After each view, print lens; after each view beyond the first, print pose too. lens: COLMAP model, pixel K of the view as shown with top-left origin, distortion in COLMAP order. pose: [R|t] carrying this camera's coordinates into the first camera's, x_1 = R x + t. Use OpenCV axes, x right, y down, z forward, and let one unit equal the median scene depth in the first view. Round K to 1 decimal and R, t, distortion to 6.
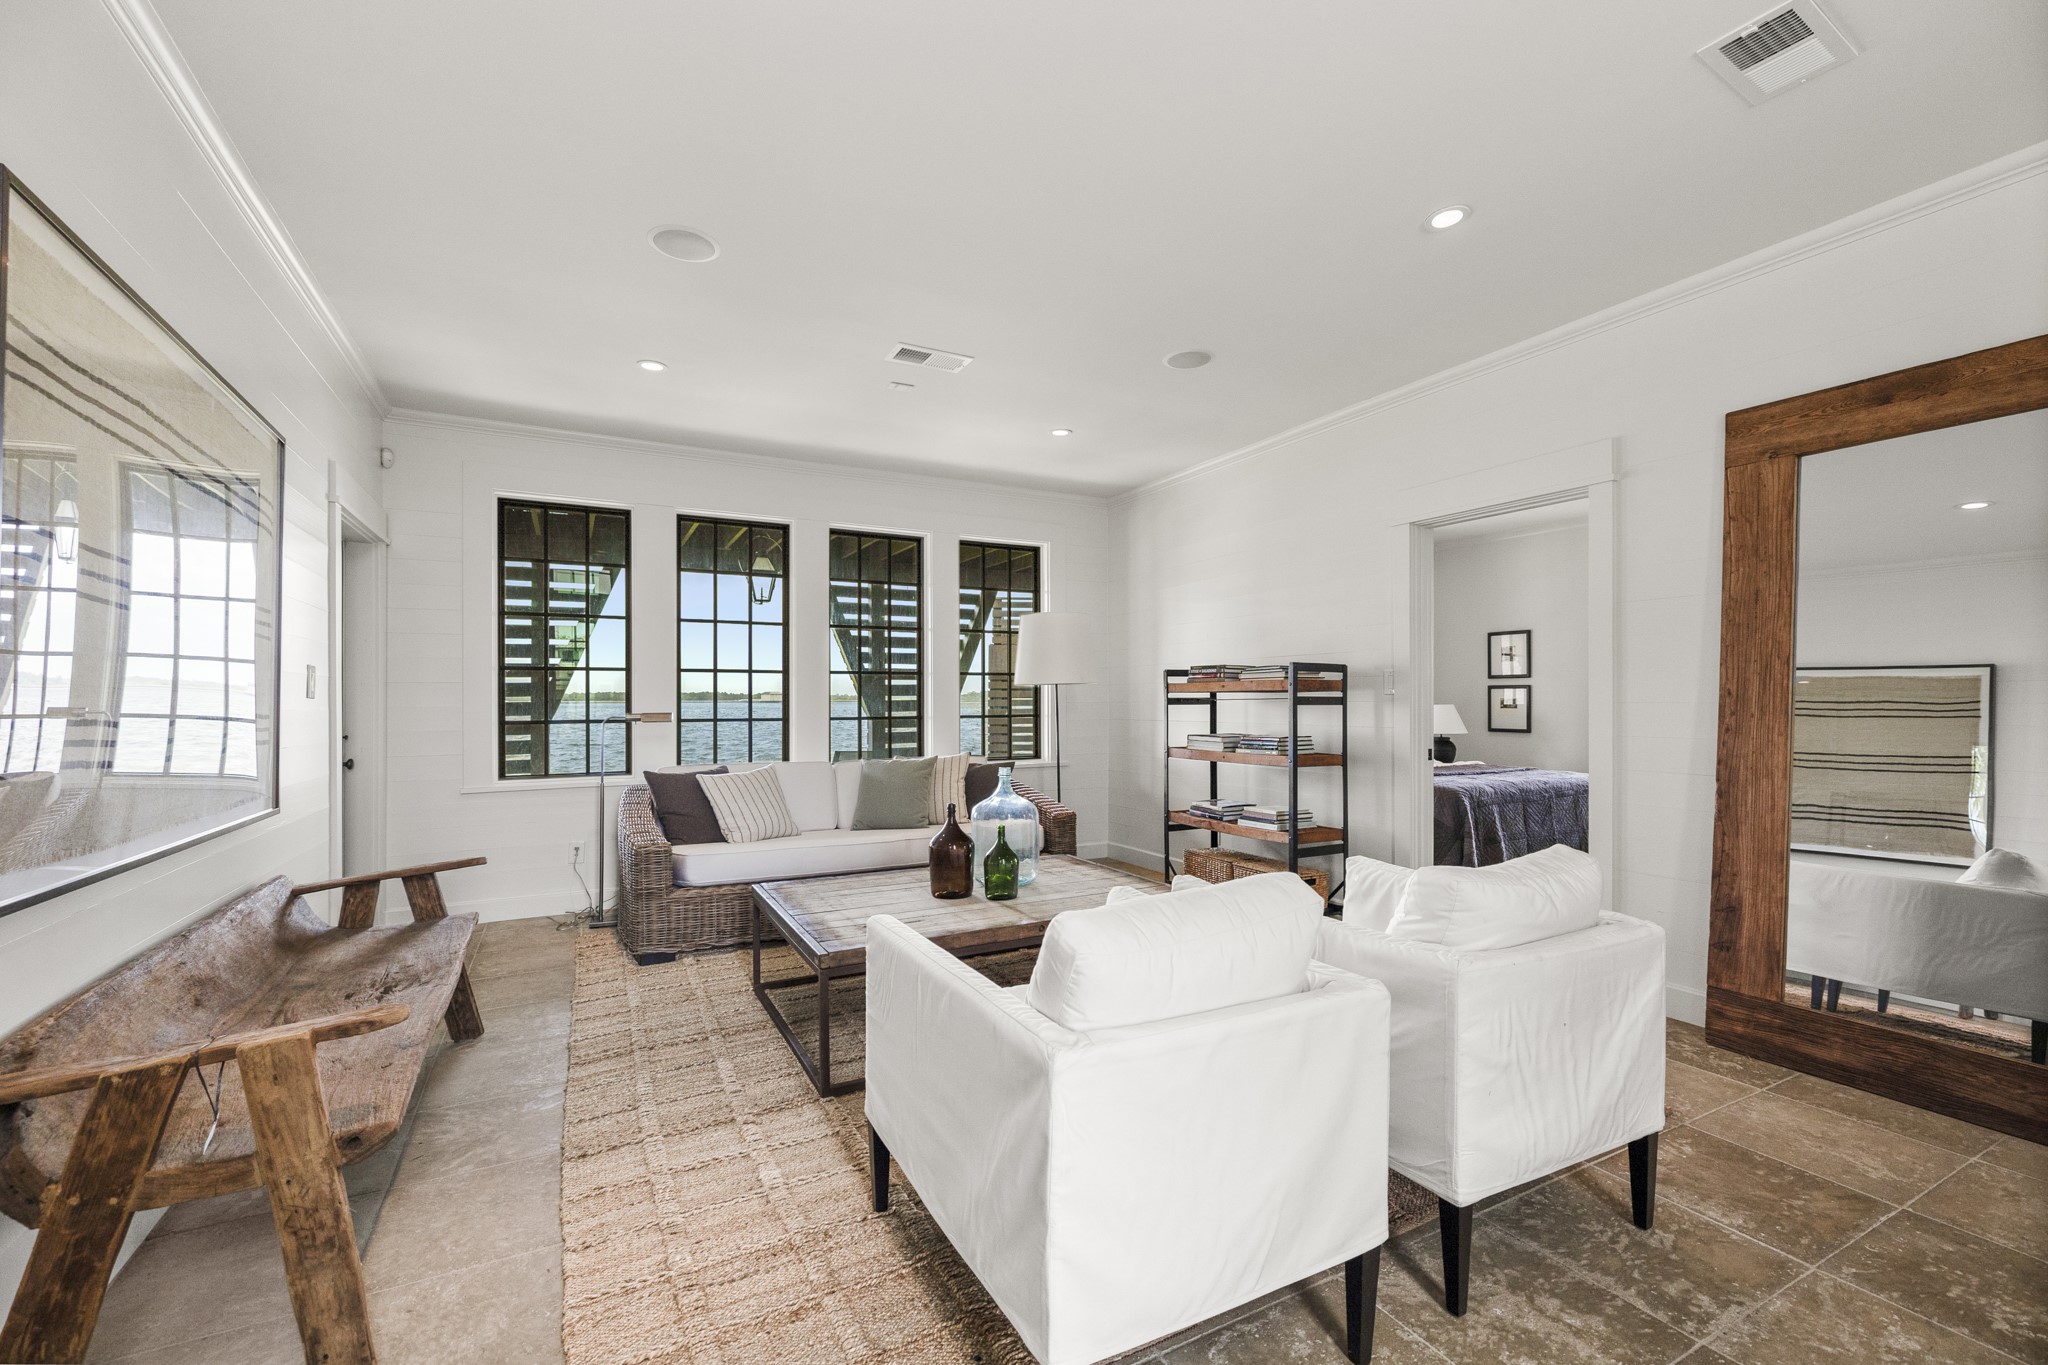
lens RADIAL K [[868.8, 0, 1022.8], [0, 868.8, 689.1], [0, 0, 1]] dist [0.003135, 0.000385]
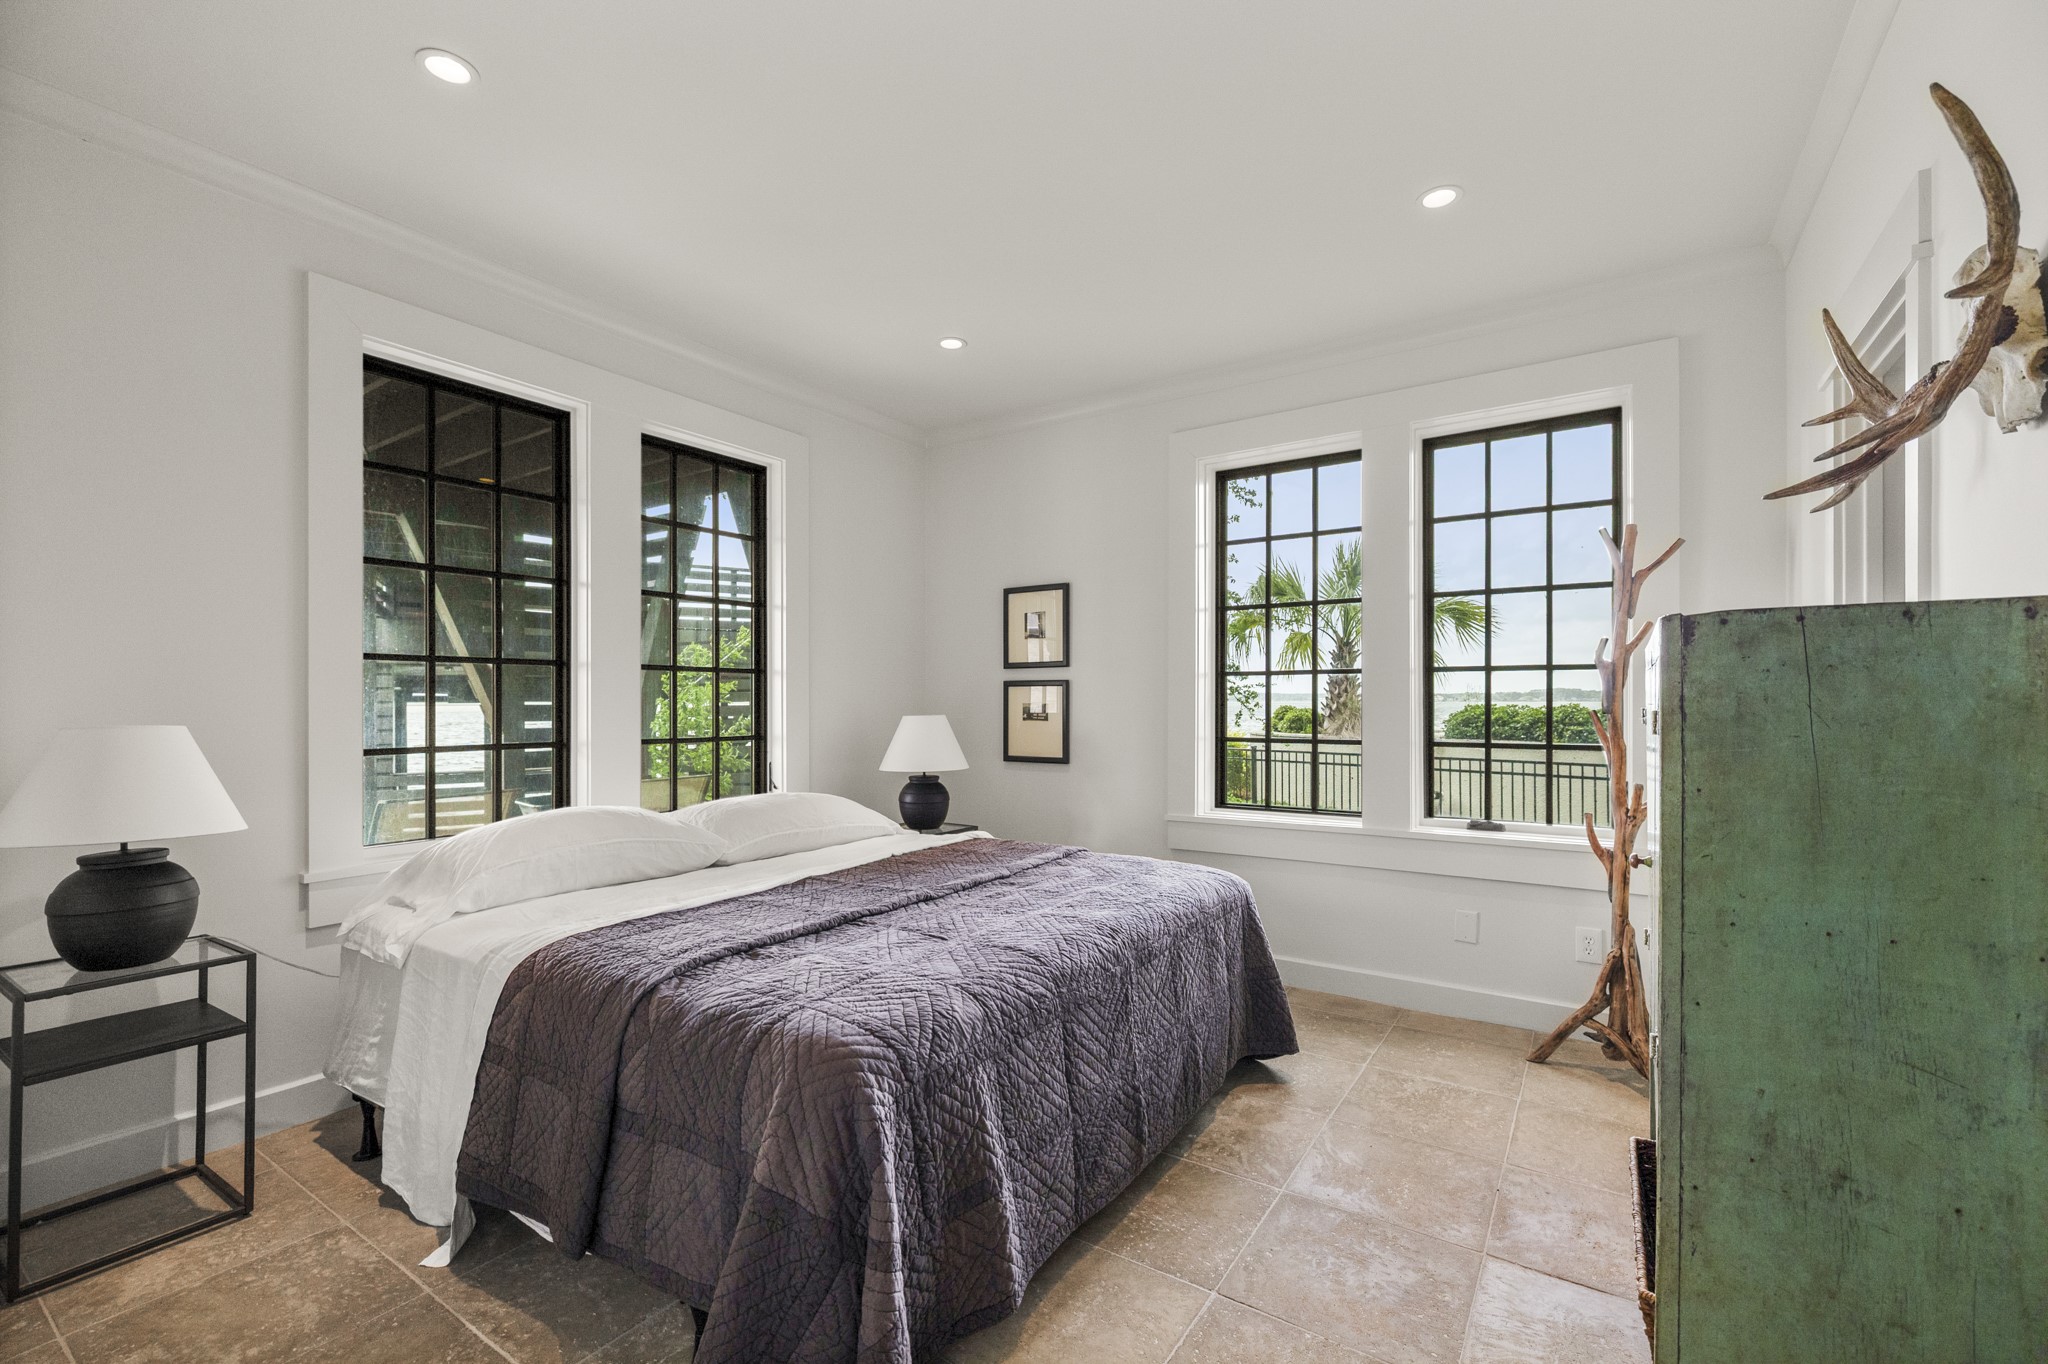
lens RADIAL K [[868.8, 0, 1023.8], [0, 868.8, 693.6], [0, 0, 1]] dist [0.003135, 0.000385]
pose [[0.882848, 0.001336, 0.469657, 0.288532], [-0.002141, 0.999997, 0.001179, 0.003660], [-0.469654, -0.002046, 0.882848, 0.507723]]
